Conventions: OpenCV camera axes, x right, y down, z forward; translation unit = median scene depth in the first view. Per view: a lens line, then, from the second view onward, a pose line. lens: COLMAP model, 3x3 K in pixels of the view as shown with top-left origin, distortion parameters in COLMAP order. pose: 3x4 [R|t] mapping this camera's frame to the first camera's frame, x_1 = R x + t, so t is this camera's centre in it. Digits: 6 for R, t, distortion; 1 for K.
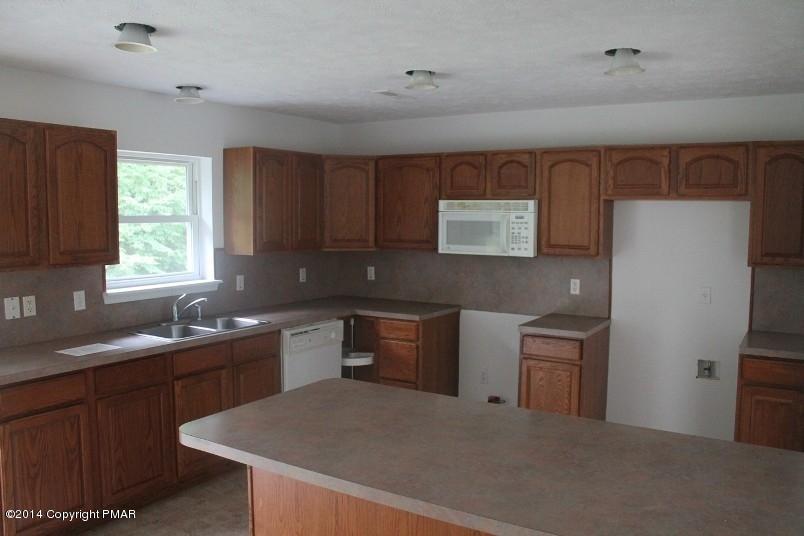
lens RADIAL K [[683.1, 0, 402.0], [0, 683.1, 268.0], [0, 0, 1]] dist [-0.164141, 0.156465]
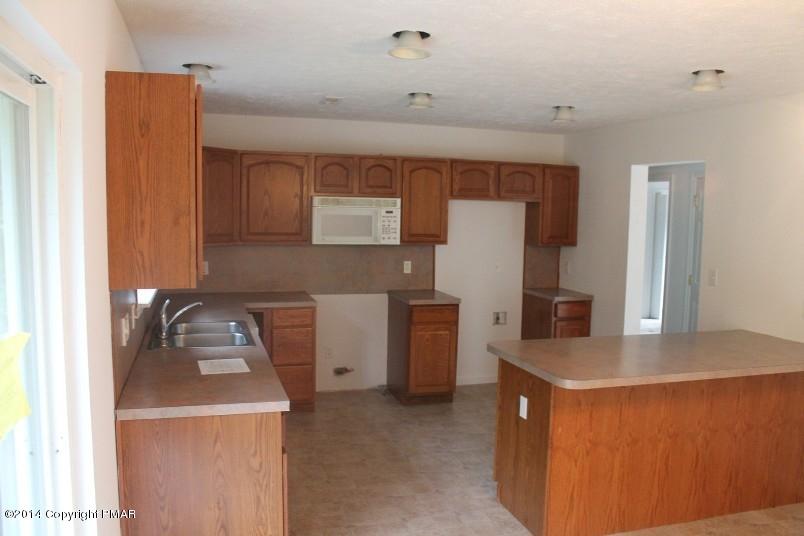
lens RADIAL K [[683.1, 0, 402.0], [0, 683.1, 268.0], [0, 0, 1]] dist [-0.164141, 0.156465]
pose [[0.645237, -0.057923, 0.761784, -0.745267], [0.046014, 0.998258, 0.036930, -0.018907], [-0.762596, 0.011224, 0.646778, 0.193988]]
